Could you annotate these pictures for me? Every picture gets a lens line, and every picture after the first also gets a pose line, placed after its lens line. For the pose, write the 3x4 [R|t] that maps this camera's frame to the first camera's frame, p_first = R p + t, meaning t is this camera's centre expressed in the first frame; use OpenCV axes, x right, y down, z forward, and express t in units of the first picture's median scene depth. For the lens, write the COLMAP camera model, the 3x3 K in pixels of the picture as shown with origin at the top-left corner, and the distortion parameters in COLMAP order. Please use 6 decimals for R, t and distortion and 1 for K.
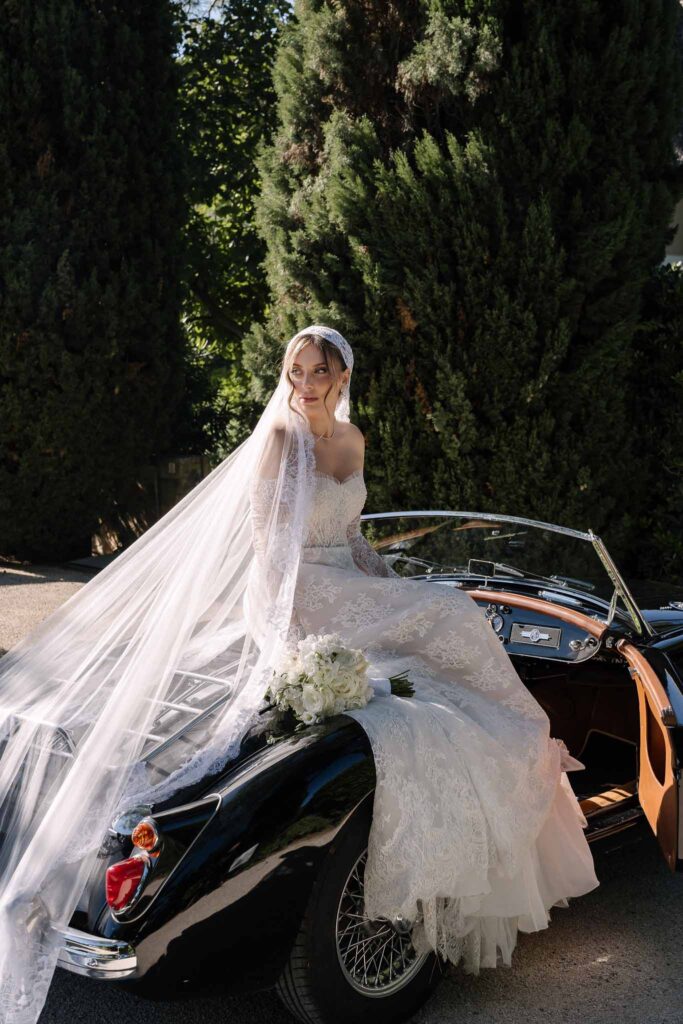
lens RADIAL K [[1564.4, 0, 341.5], [0, 1564.4, 512.0], [0, 0, 1]] dist [-0.029361, 0.232850]
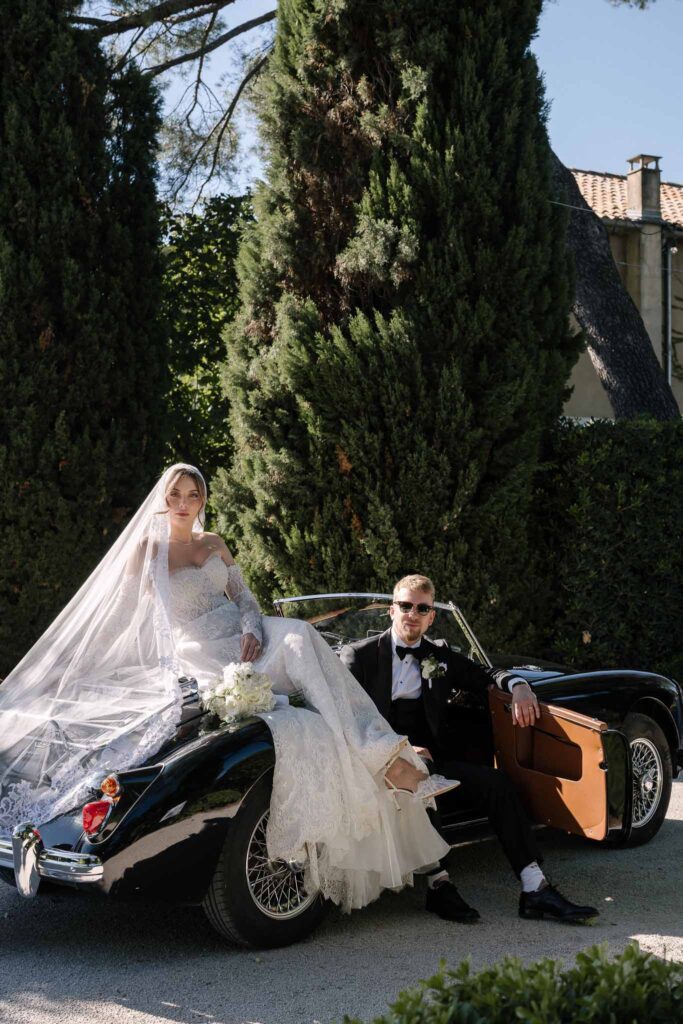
lens RADIAL K [[1564.4, 0, 341.5], [0, 1564.4, 512.0], [0, 0, 1]] dist [-0.029361, 0.232850]
pose [[0.999986, -0.004186, 0.003275, 0.035205], [0.004522, 0.993869, -0.110473, 0.047856], [-0.002793, 0.110486, 0.993874, -0.194152]]
